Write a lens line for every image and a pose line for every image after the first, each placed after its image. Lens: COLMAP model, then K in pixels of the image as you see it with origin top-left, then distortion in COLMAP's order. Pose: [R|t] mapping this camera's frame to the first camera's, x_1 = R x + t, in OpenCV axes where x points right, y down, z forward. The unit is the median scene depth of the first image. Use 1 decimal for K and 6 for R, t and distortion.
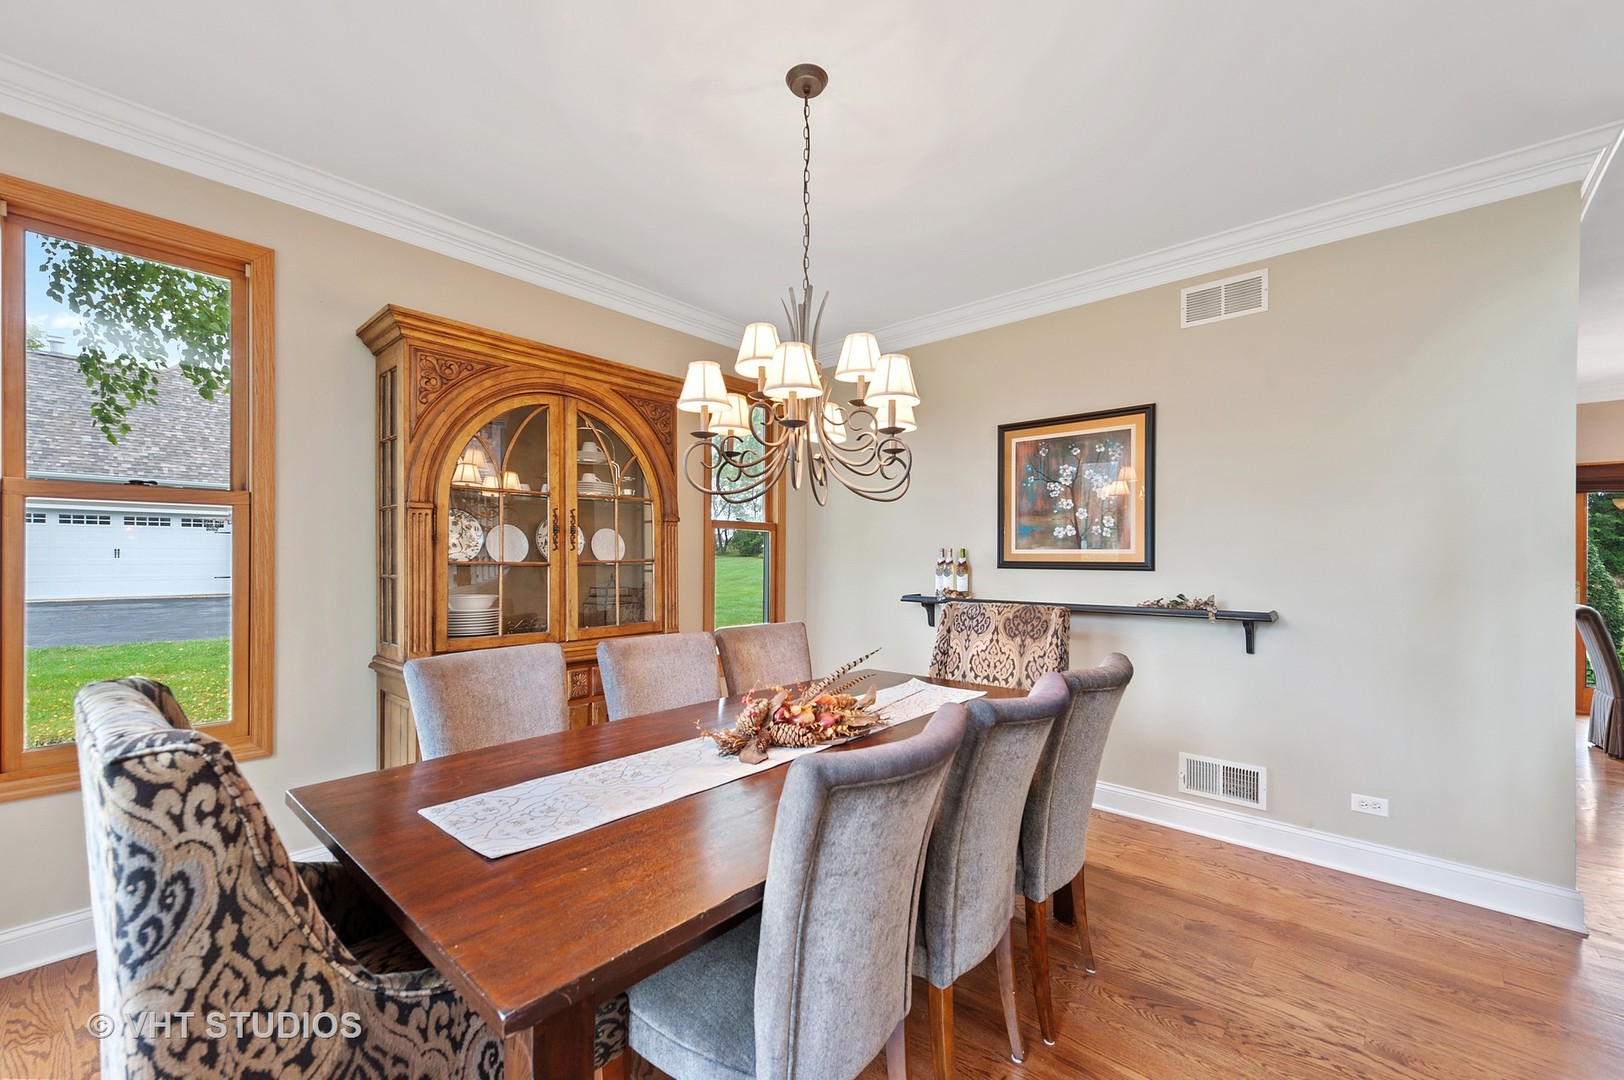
lens RADIAL K [[650.2, 0, 809.3], [0, 650.2, 546.0], [0, 0, 1]] dist [0.002630, -0.001115]
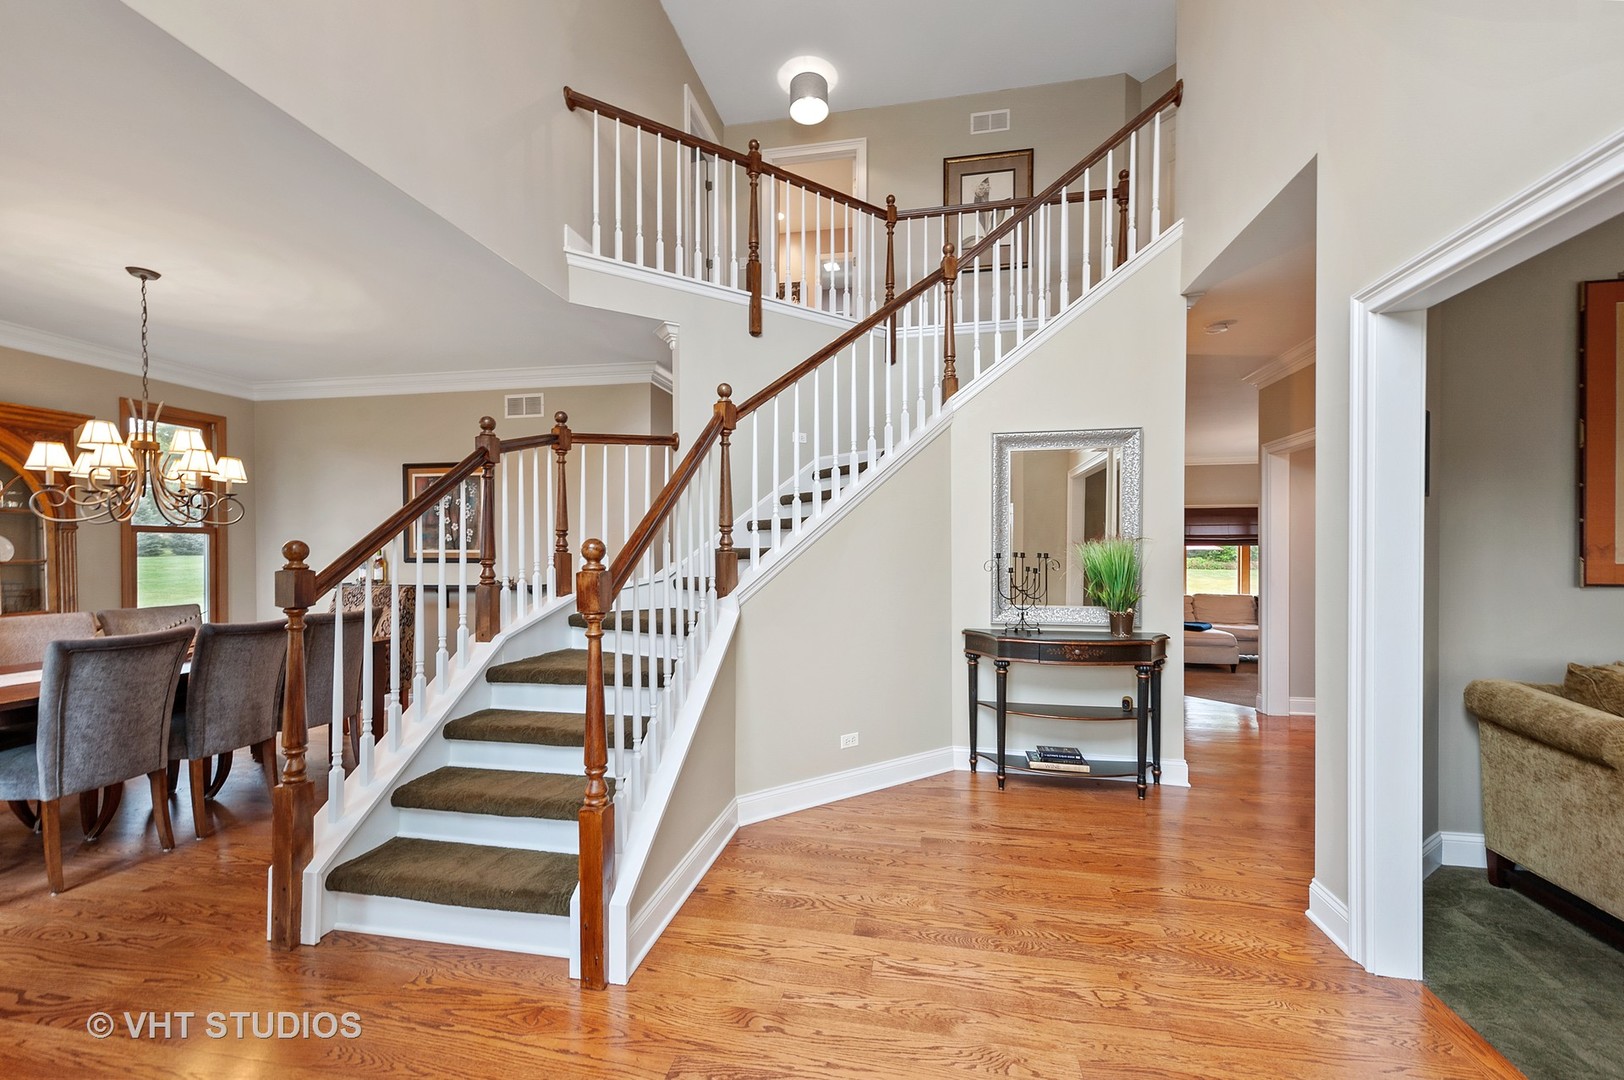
lens RADIAL K [[650.2, 0, 820.7], [0, 650.2, 549.9], [0, 0, 1]] dist [0.002630, -0.001115]
pose [[0.849671, -0.006314, 0.527275, 0.361679], [-0.002840, 0.999859, 0.016550, -0.024124], [-0.527305, -0.015560, 0.849534, -0.827338]]
